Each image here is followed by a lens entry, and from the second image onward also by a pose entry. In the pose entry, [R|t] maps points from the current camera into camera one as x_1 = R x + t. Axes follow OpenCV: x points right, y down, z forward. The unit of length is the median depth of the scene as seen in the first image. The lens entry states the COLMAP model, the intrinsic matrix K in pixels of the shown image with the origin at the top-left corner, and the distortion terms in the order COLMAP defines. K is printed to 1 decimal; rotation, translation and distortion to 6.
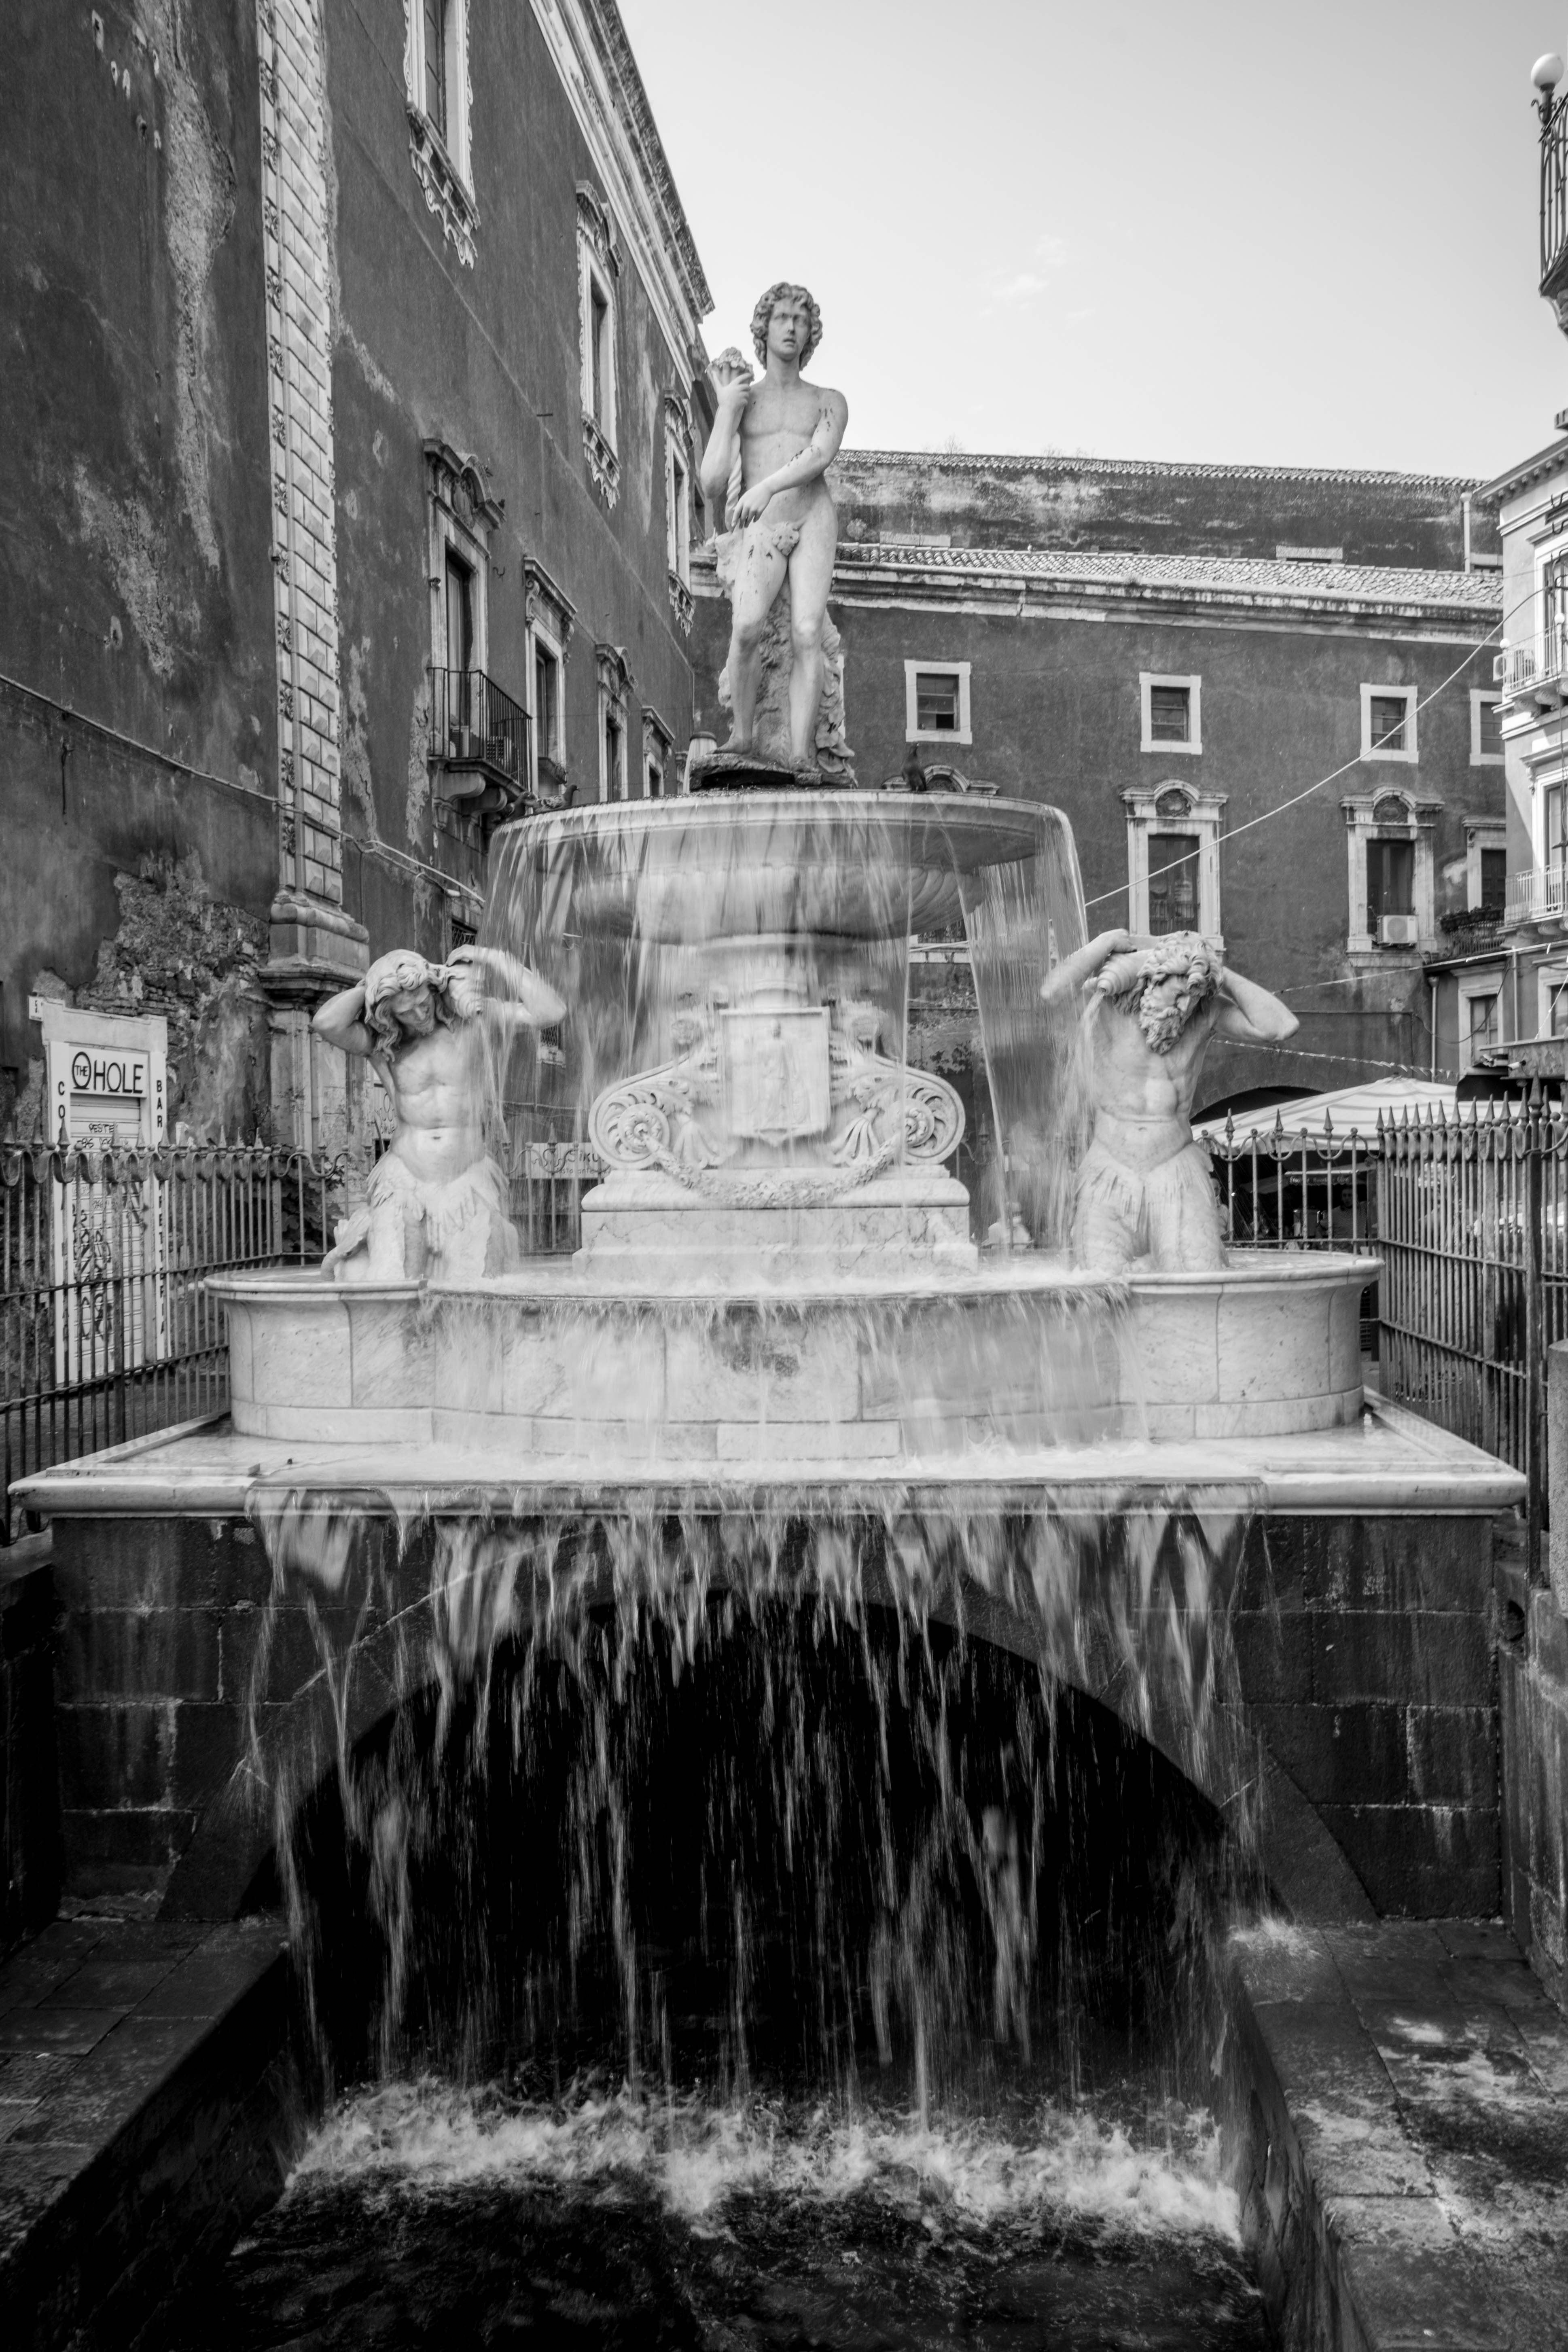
lens RADIAL K [[1683.2, 0, 784.0], [0, 1683.2, 1176.0], [0, 0, 1]] dist [-0.024526, 0.091429]
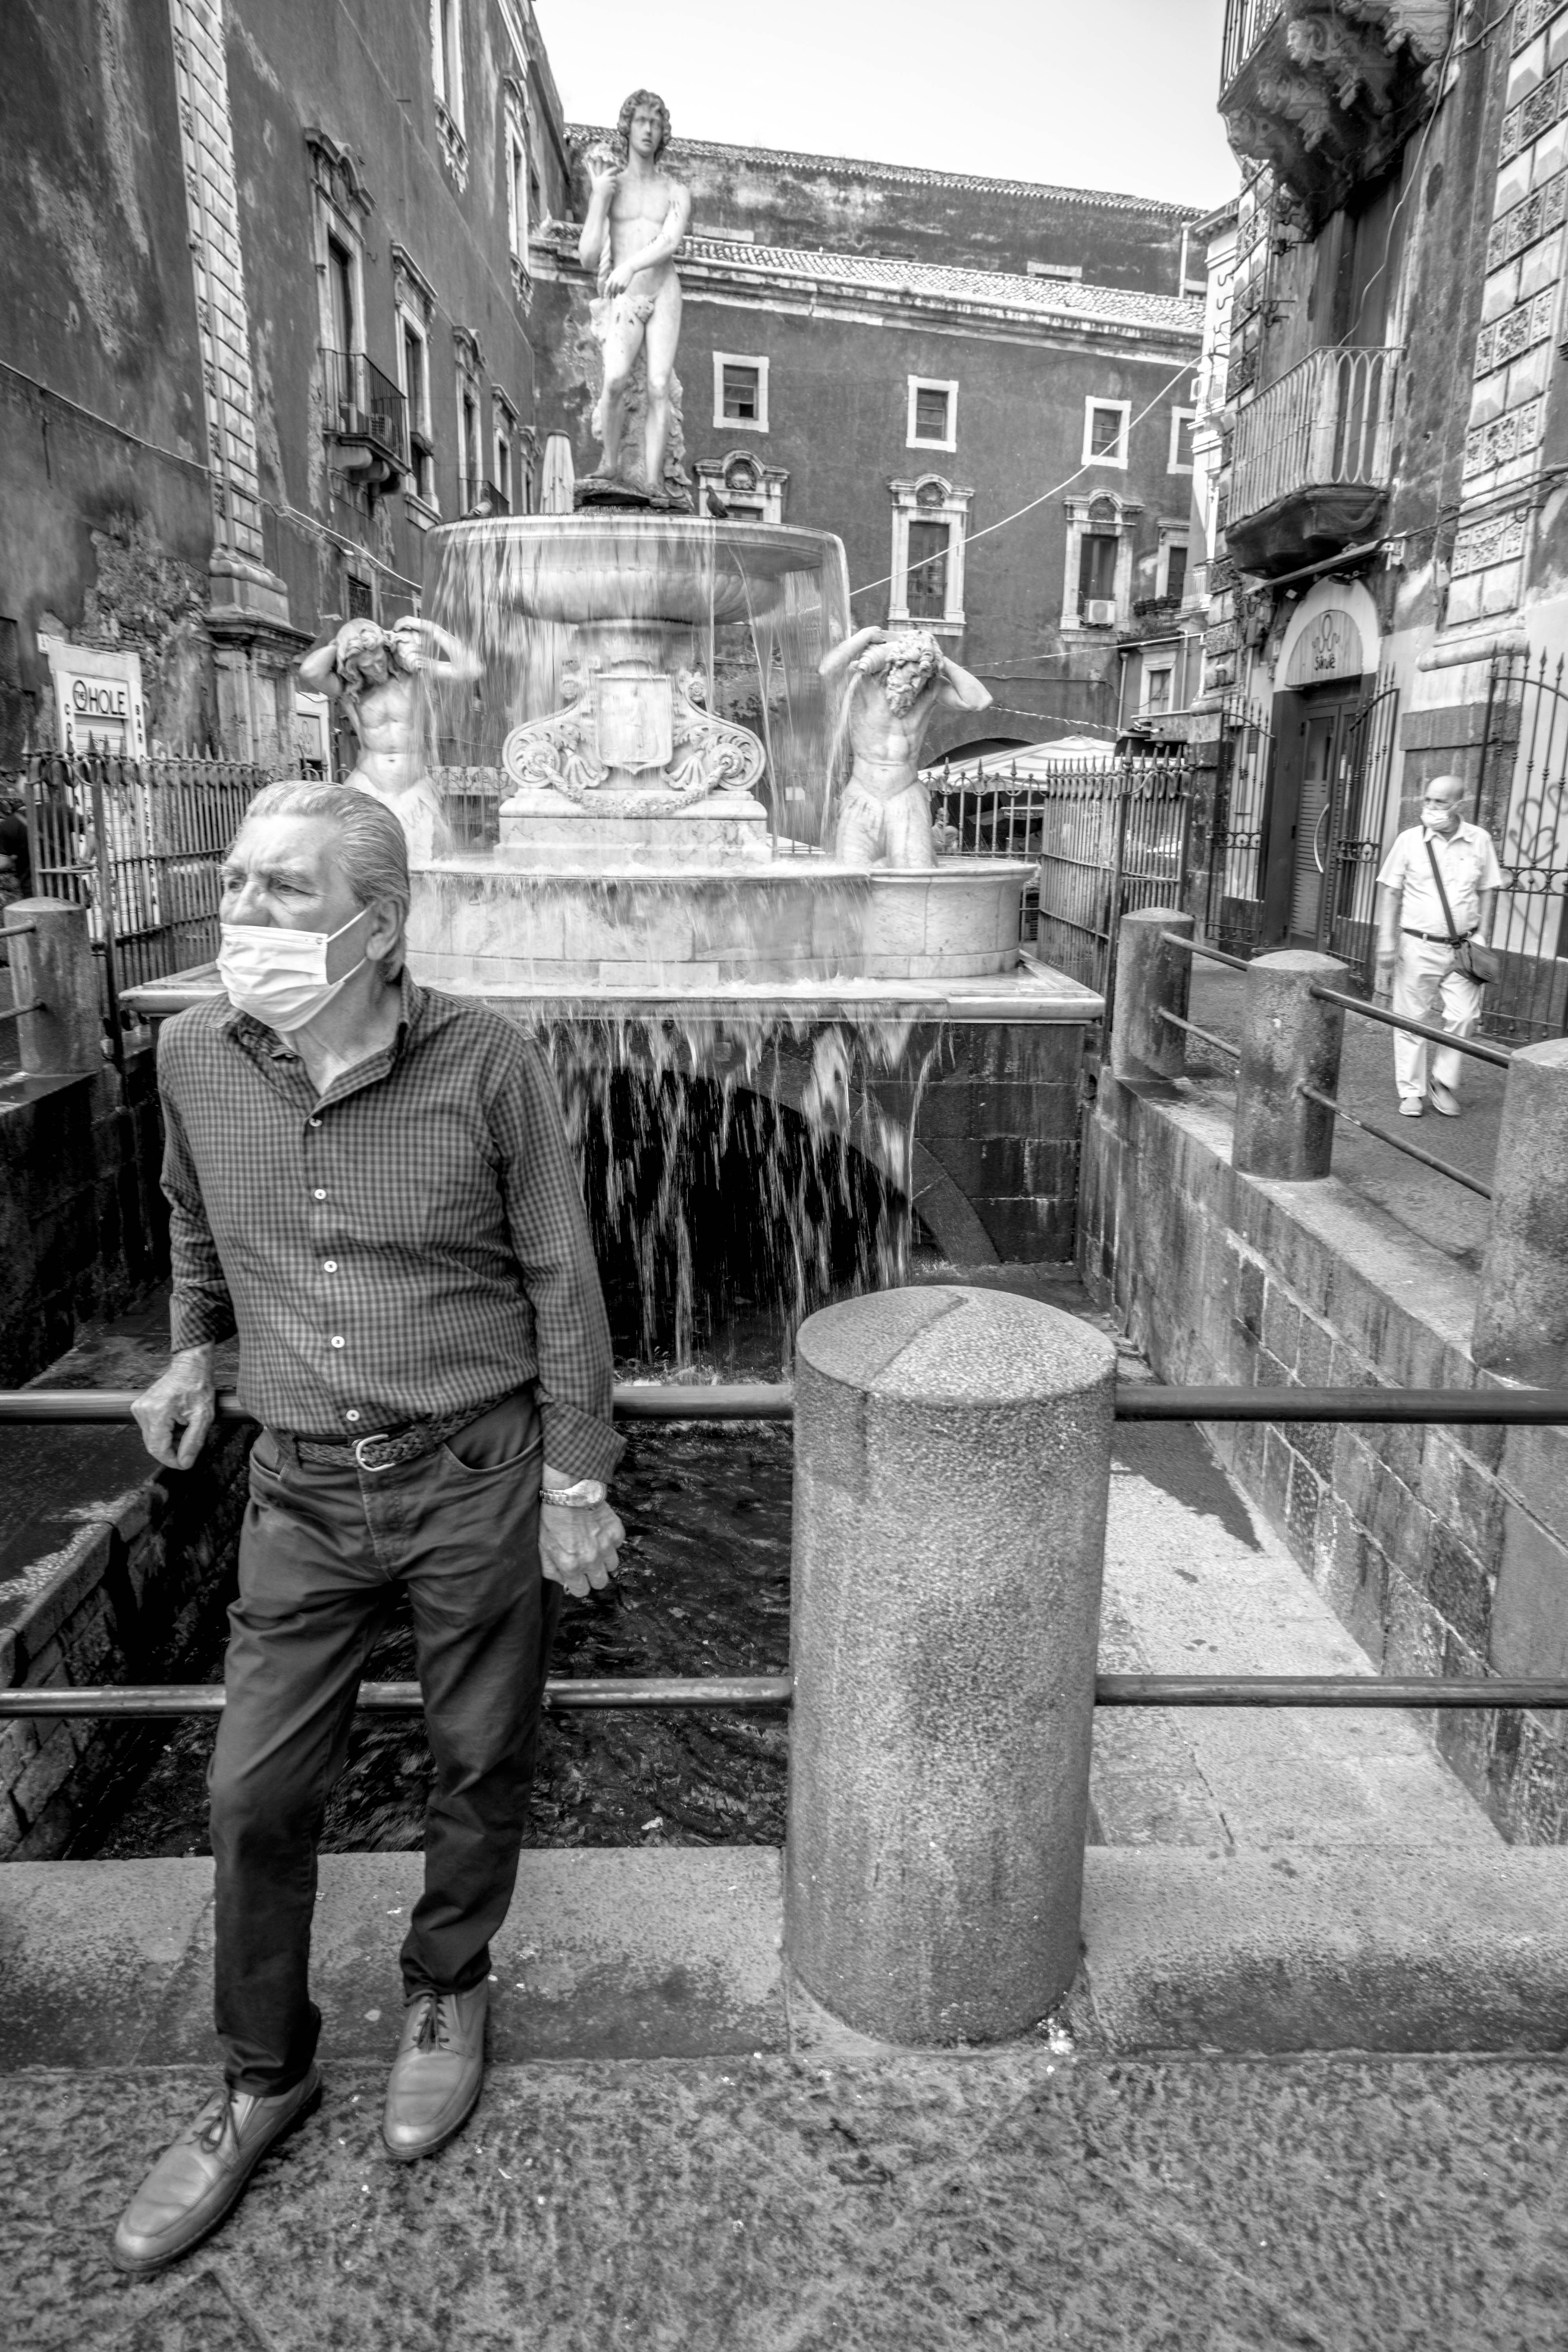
lens RADIAL K [[1605.3, 0, 784.0], [0, 1605.3, 1176.0], [0, 0, 1]] dist [0.005484, 0.029276]
pose [[0.990443, -0.002968, 0.137893, -0.047838], [-0.027915, 0.974765, 0.221483, 0.006463], [-0.135071, -0.223216, 0.965366, -0.294819]]
